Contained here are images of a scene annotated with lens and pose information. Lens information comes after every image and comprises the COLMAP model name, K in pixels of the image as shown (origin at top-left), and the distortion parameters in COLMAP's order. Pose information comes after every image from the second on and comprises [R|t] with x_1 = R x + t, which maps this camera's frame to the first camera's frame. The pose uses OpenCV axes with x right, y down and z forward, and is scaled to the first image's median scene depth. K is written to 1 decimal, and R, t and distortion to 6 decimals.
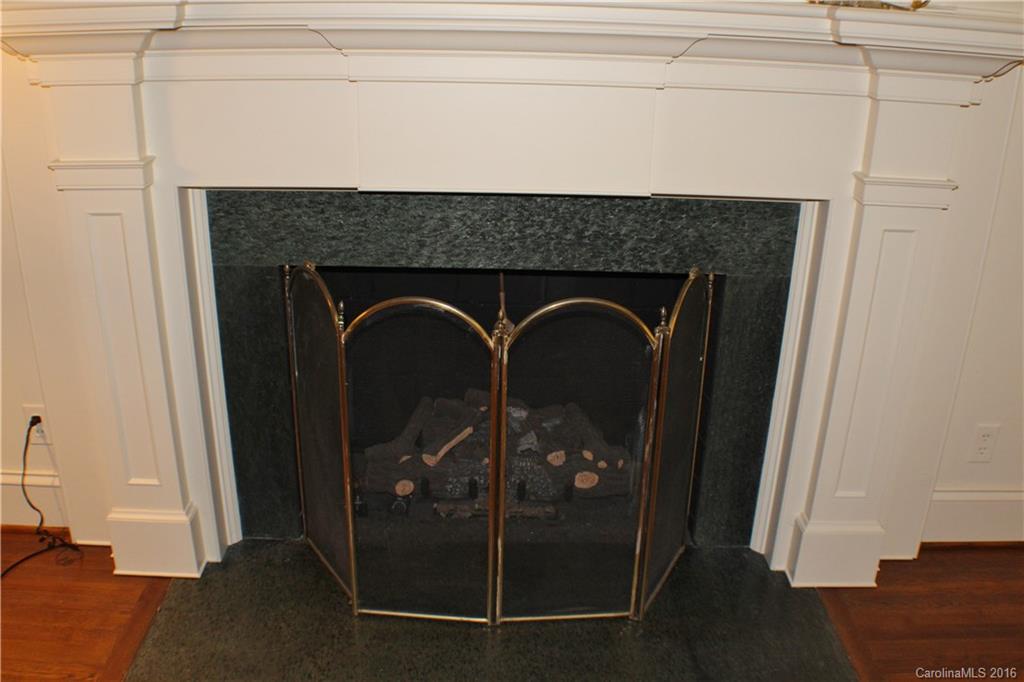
lens RADIAL K [[901.1, 0, 512.0], [0, 901.1, 341.0], [0, 0, 1]] dist [-0.163083, 0.001720]
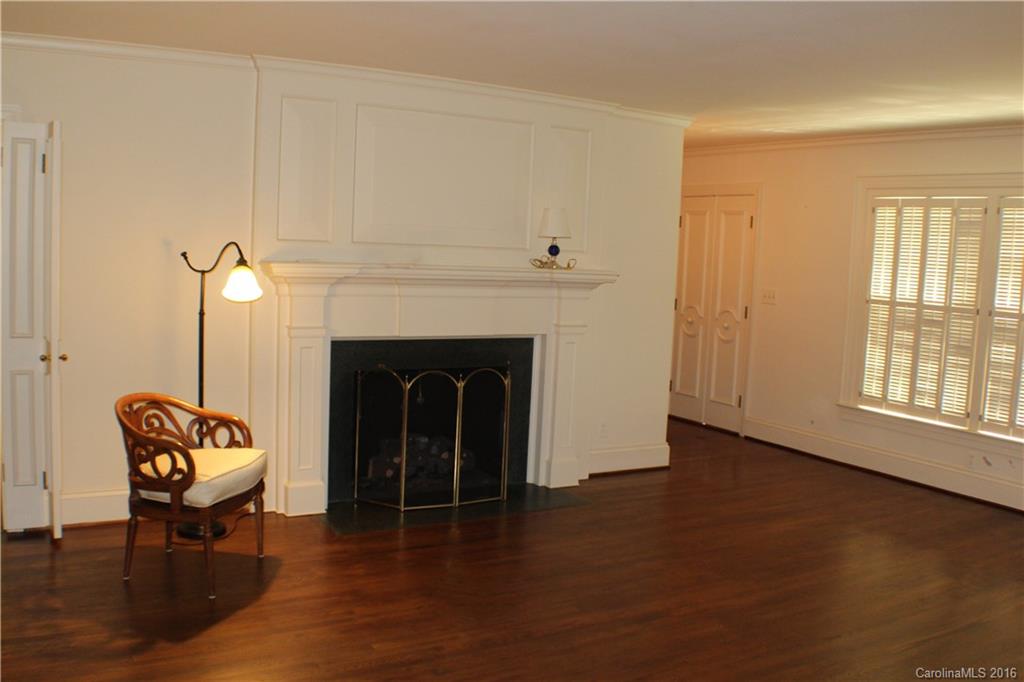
lens RADIAL K [[901.1, 0, 512.0], [0, 901.1, 341.0], [0, 0, 1]] dist [-0.163083, 0.001720]
pose [[0.863007, -0.036836, 0.503847, -1.096065], [0.165832, 0.962731, -0.213656, 0.422464], [-0.477199, 0.267941, 0.836952, -1.259354]]
